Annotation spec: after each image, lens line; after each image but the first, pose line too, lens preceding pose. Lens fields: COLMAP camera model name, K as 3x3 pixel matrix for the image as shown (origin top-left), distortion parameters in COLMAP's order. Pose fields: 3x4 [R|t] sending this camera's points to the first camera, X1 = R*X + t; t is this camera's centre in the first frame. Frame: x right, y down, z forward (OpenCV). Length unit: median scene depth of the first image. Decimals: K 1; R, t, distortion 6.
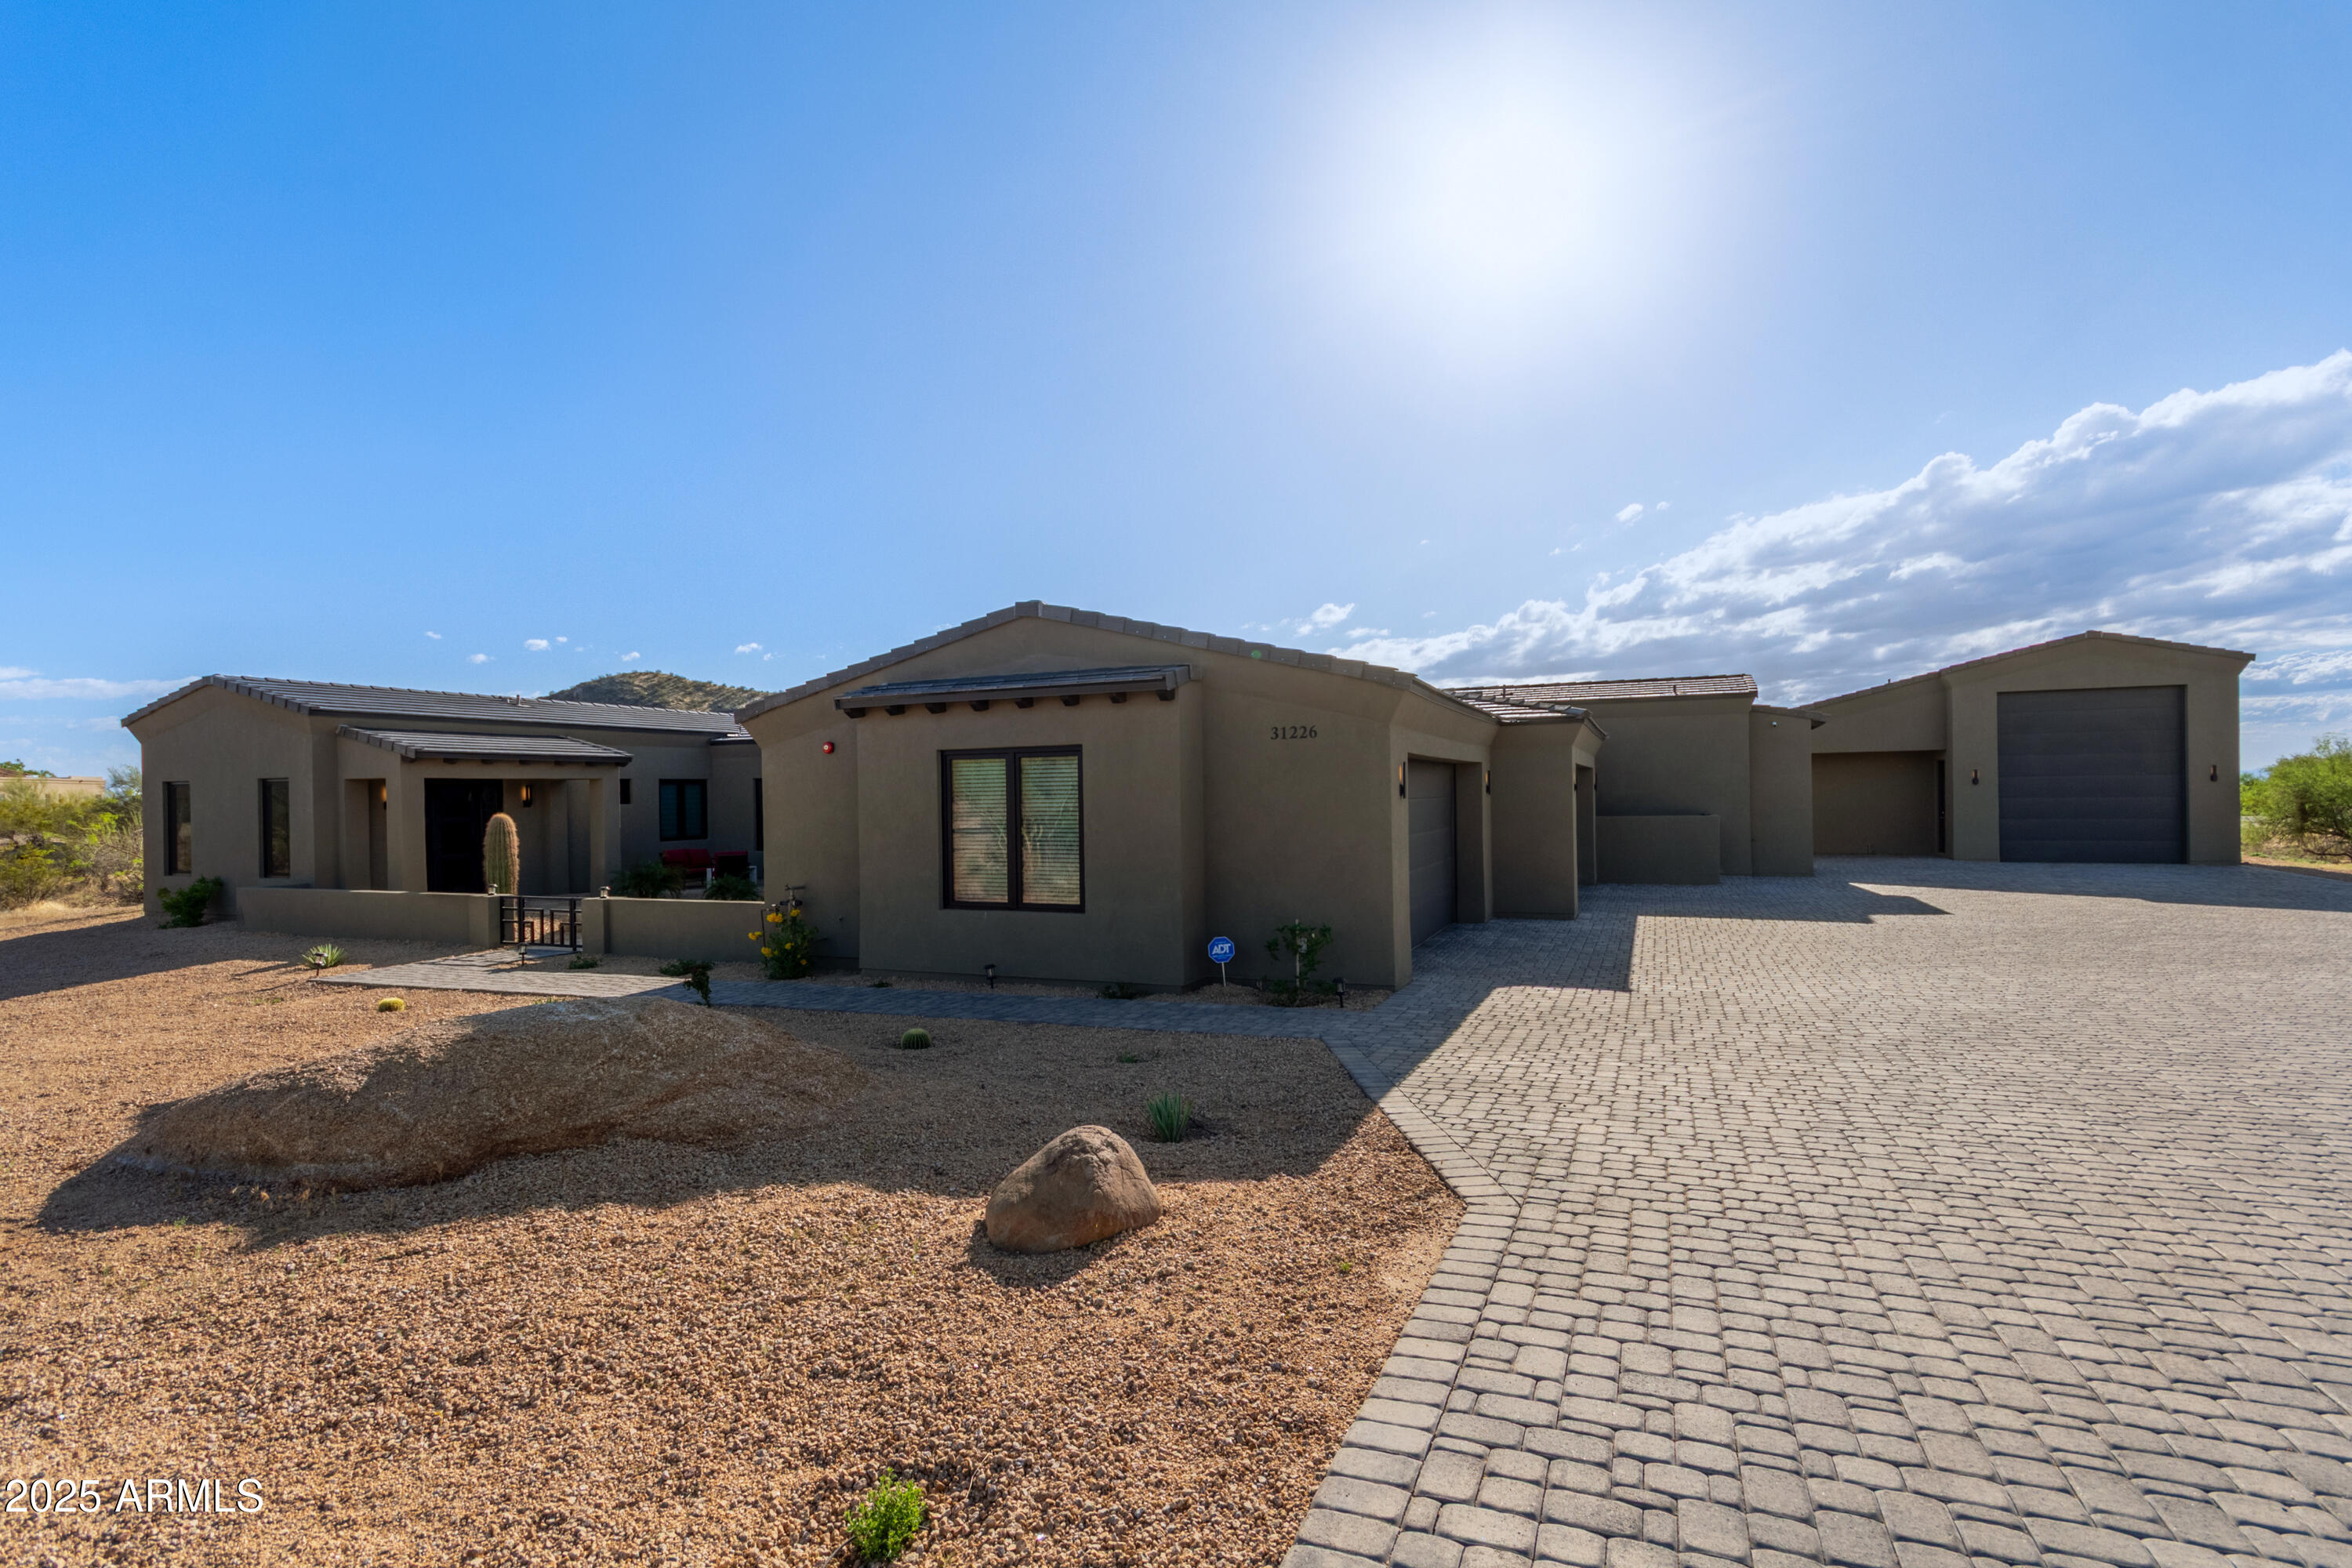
lens RADIAL K [[1098.3, 0, 1172.3], [0, 1098.3, 791.3], [0, 0, 1]] dist [-0.001090, 0.003378]
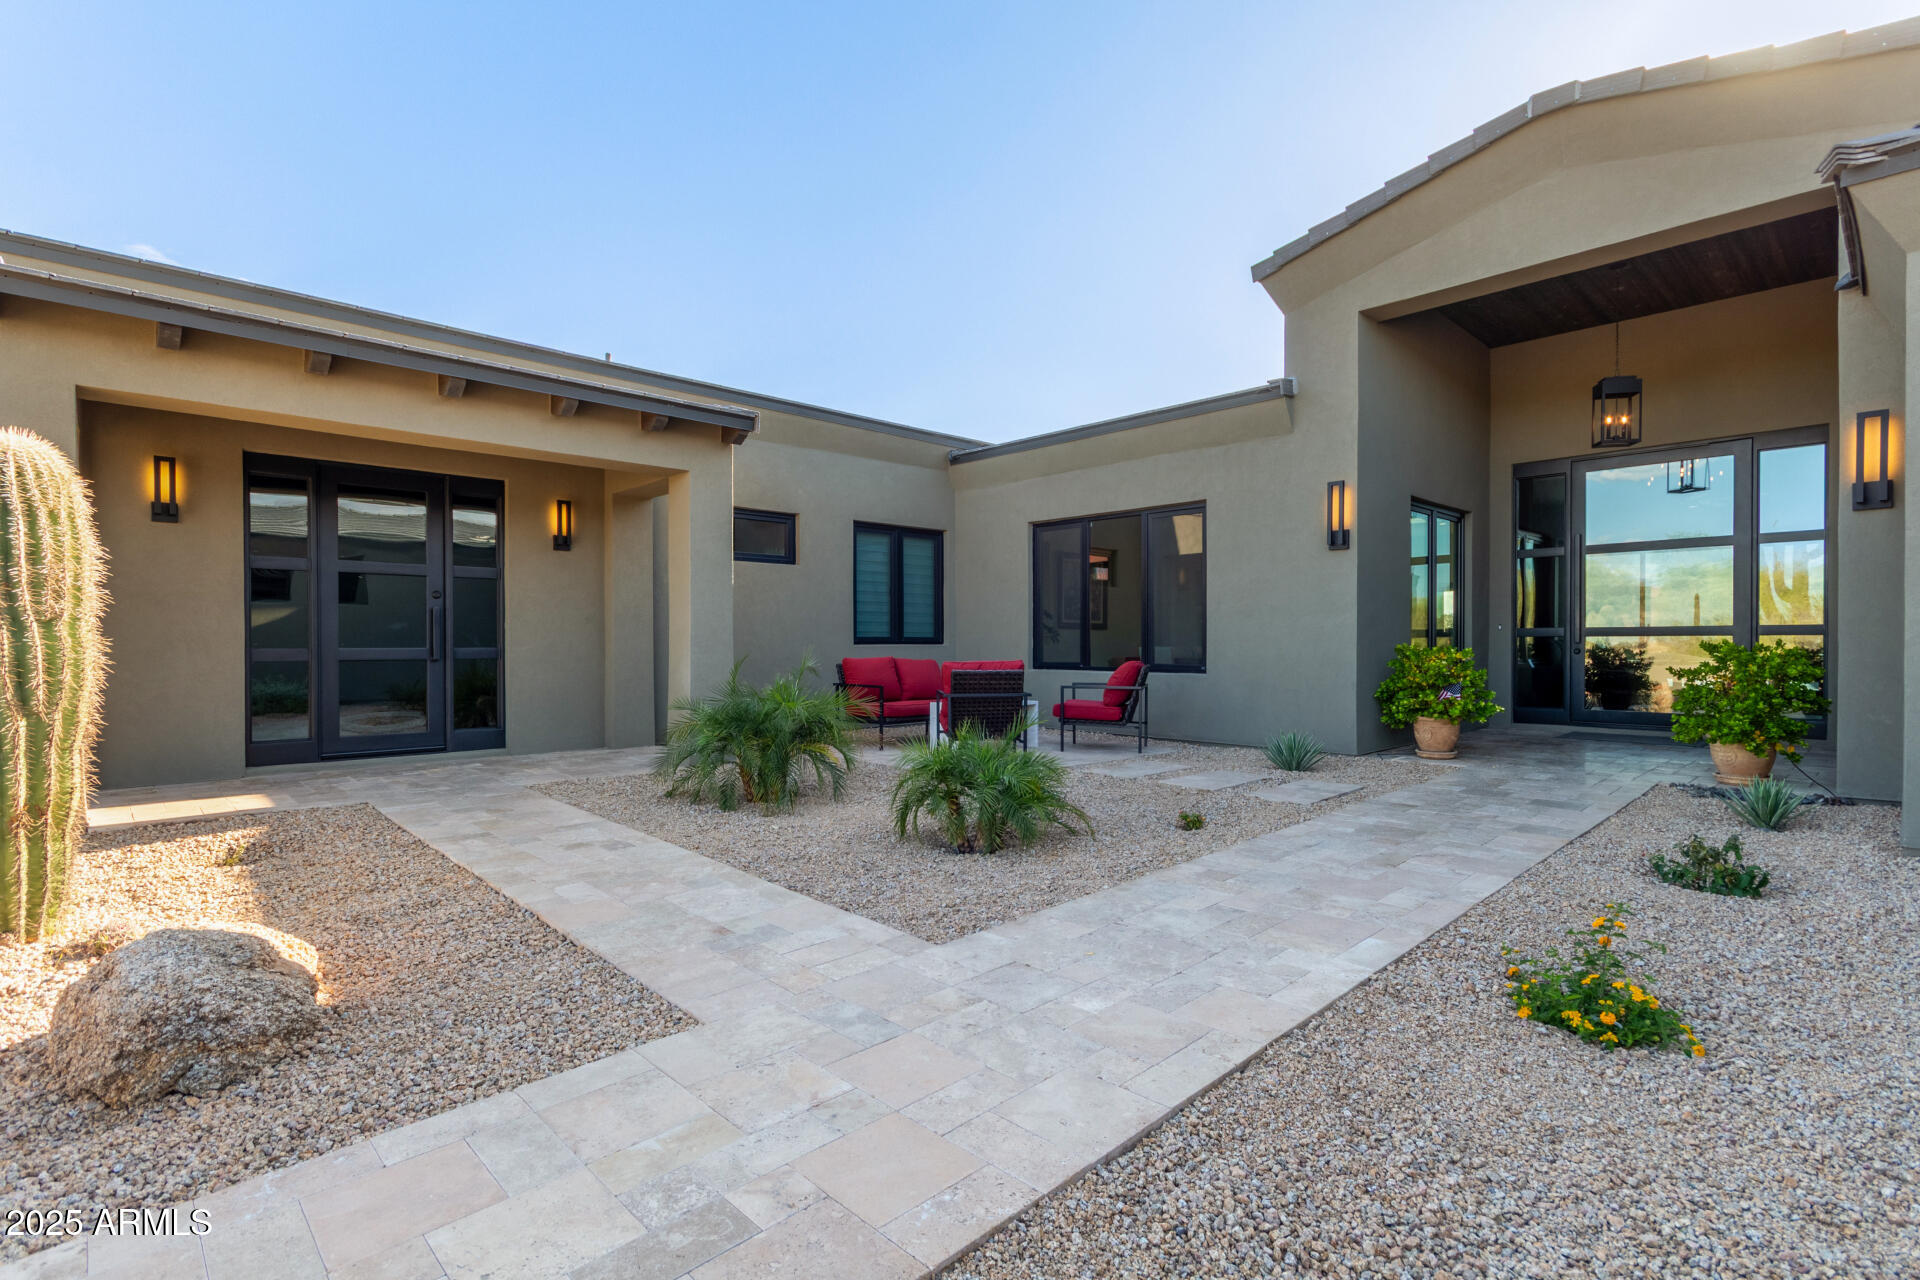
lens RADIAL K [[896.5, 0, 953.1], [0, 896.5, 645.1], [0, 0, 1]] dist [-0.001090, 0.003378]
pose [[0.909213, 0.015178, -0.416054, -0.261616], [-0.013565, 0.999885, 0.006833, 0.043919], [0.416110, -0.000569, 0.909314, 0.665297]]
